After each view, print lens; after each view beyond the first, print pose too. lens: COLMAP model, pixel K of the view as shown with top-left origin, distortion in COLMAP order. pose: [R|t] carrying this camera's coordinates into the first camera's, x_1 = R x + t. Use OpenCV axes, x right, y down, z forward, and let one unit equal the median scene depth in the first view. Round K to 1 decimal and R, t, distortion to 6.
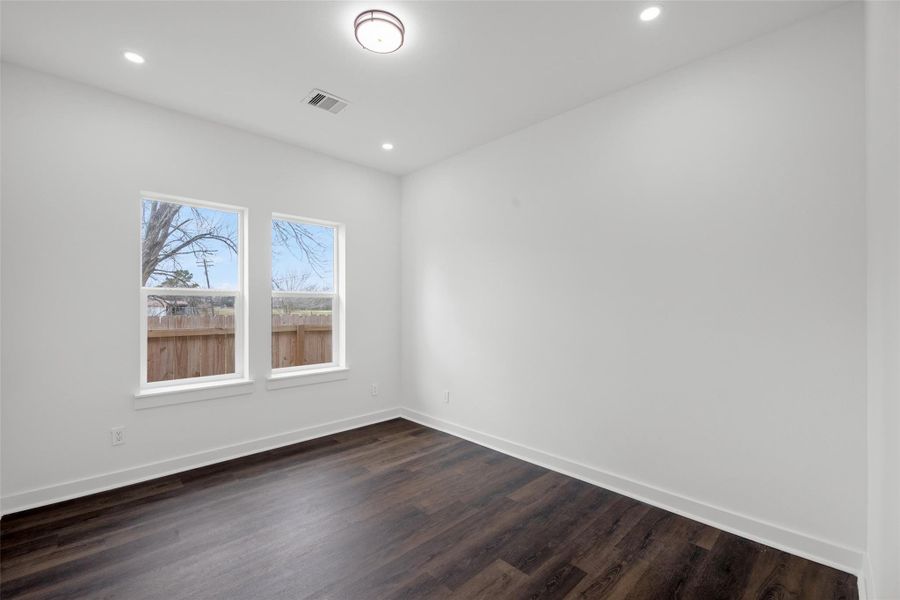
lens RADIAL K [[375.8, 0, 452.1], [0, 375.8, 304.1], [0, 0, 1]] dist [-0.000101, 0.000075]
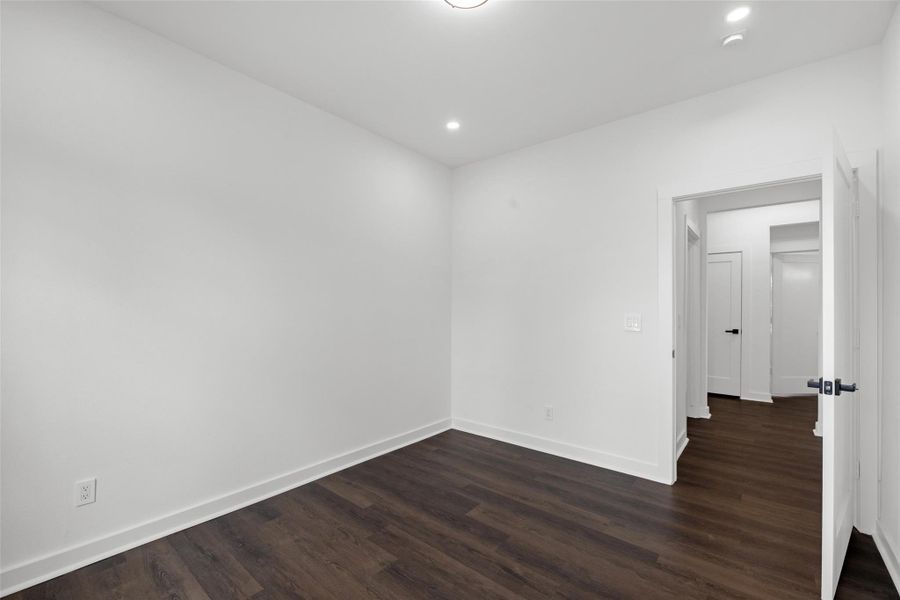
lens RADIAL K [[375.8, 0, 452.4], [0, 375.8, 305.2], [0, 0, 1]] dist [-0.000101, 0.000075]
pose [[-0.106005, 0.015520, 0.994244, -0.799878], [-0.009616, 0.999815, -0.016633, 0.029361], [-0.994319, -0.011324, -0.105836, 0.888376]]
